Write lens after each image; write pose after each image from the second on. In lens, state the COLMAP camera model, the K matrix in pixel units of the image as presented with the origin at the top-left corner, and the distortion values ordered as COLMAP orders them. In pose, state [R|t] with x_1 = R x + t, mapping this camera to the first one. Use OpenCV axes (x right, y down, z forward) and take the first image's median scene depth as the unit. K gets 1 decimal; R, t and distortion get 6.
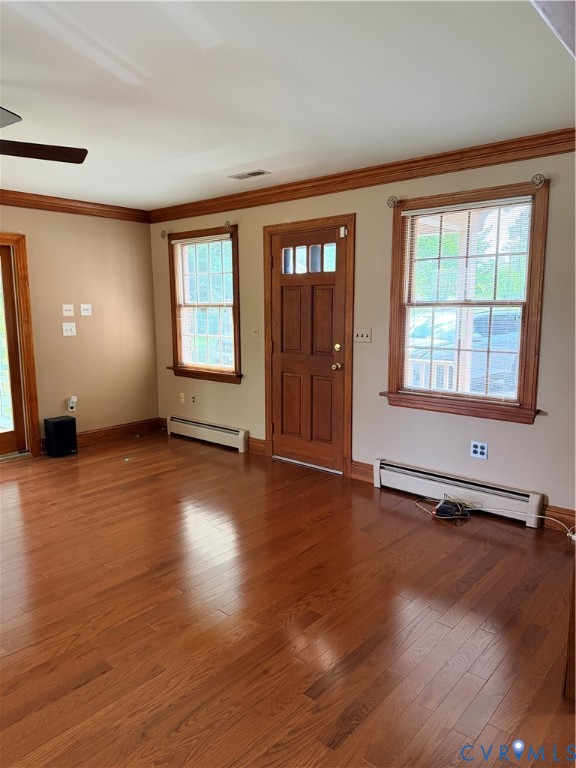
lens RADIAL K [[531.8, 0, 294.2], [0, 531.8, 391.2], [0, 0, 1]] dist [0.023450, -0.043008]
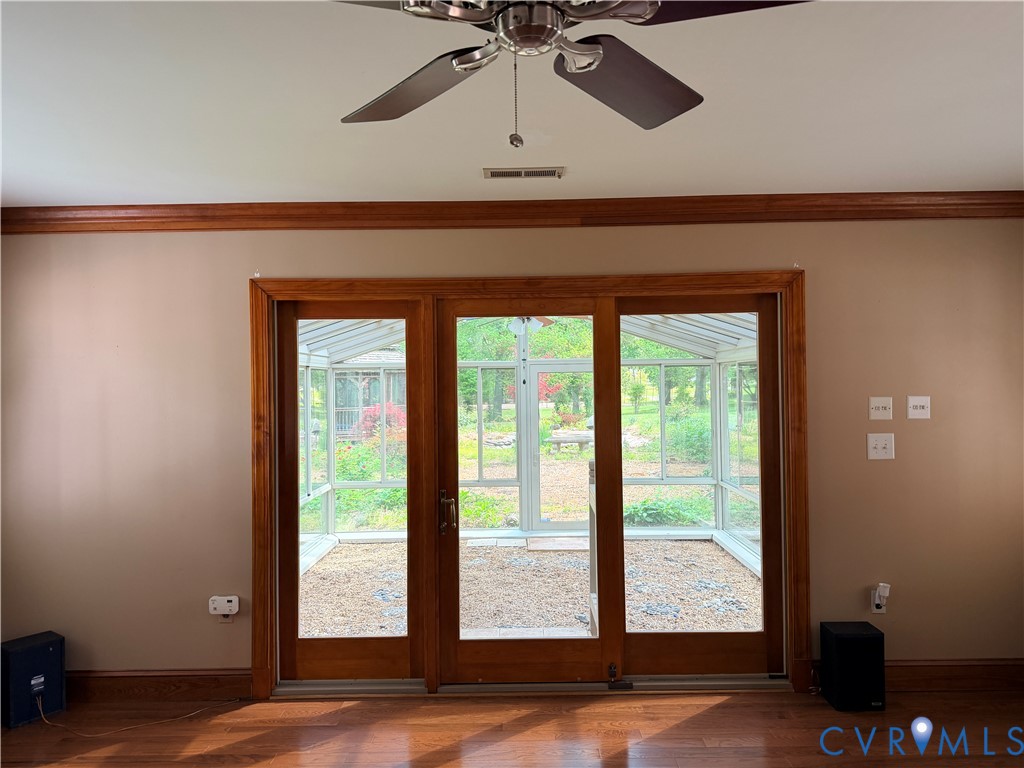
lens RADIAL K [[709.1, 0, 518.8], [0, 709.1, 374.4], [0, 0, 1]] dist [0.023450, -0.043008]
pose [[0.629429, -0.017975, -0.776850, -0.118772], [-0.113233, 0.986939, -0.114581, -0.068104], [0.768763, 0.160085, 0.619173, 0.320474]]
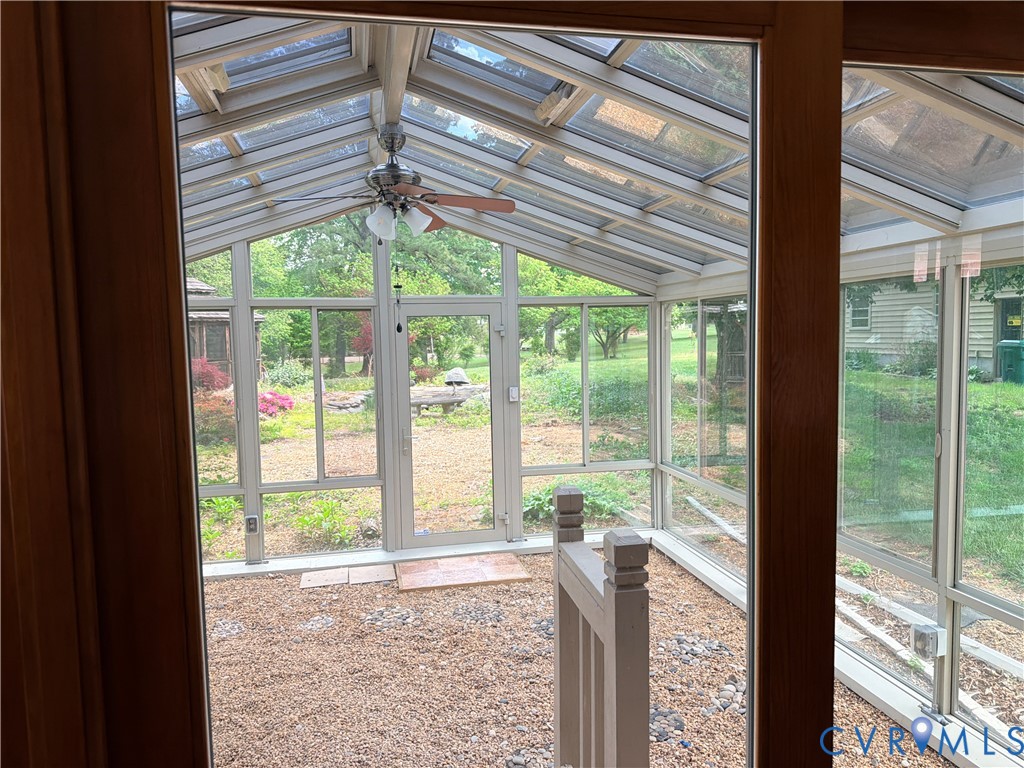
lens RADIAL K [[709.1, 0, 519.1], [0, 709.1, 386.5], [0, 0, 1]] dist [0.023450, -0.043008]
pose [[0.782398, 0.033721, -0.621866, -0.560819], [-0.083093, 0.995258, -0.050575, -0.117033], [0.617211, 0.091243, 0.781489, 0.644655]]
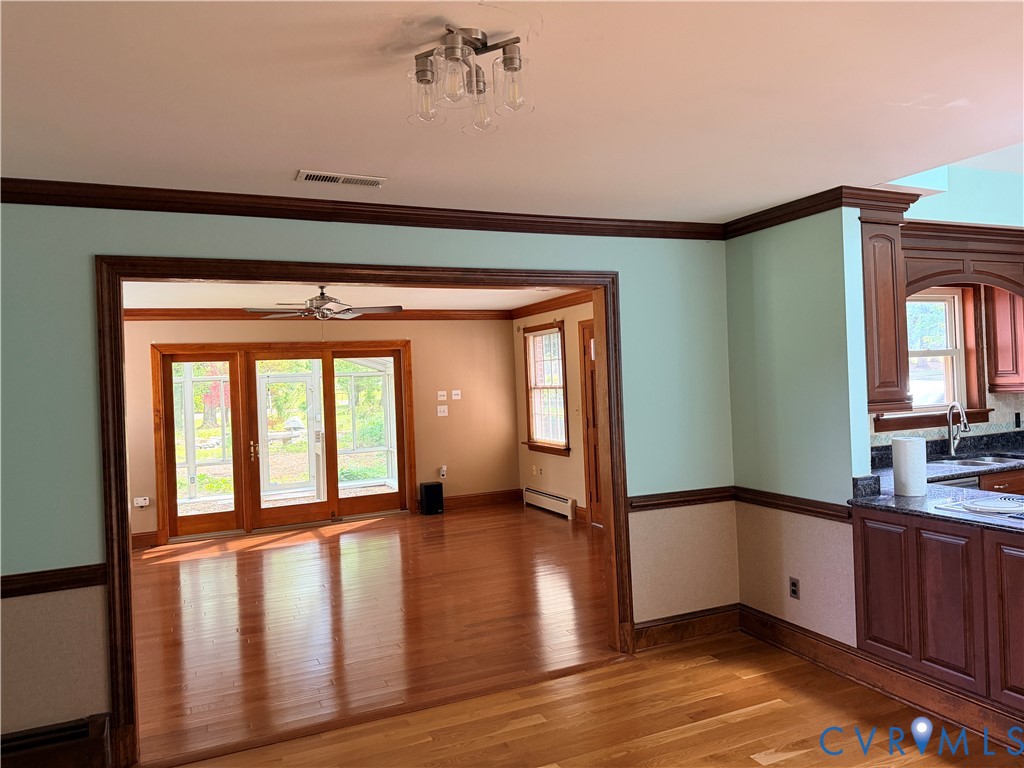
lens RADIAL K [[709.1, 0, 531.4], [0, 709.1, 372.1], [0, 0, 1]] dist [0.023450, -0.043008]
pose [[0.903599, -0.040665, -0.426445, 0.469904], [-0.028859, 0.987444, -0.155311, 0.044792], [0.427406, 0.152646, 0.891080, -0.390645]]
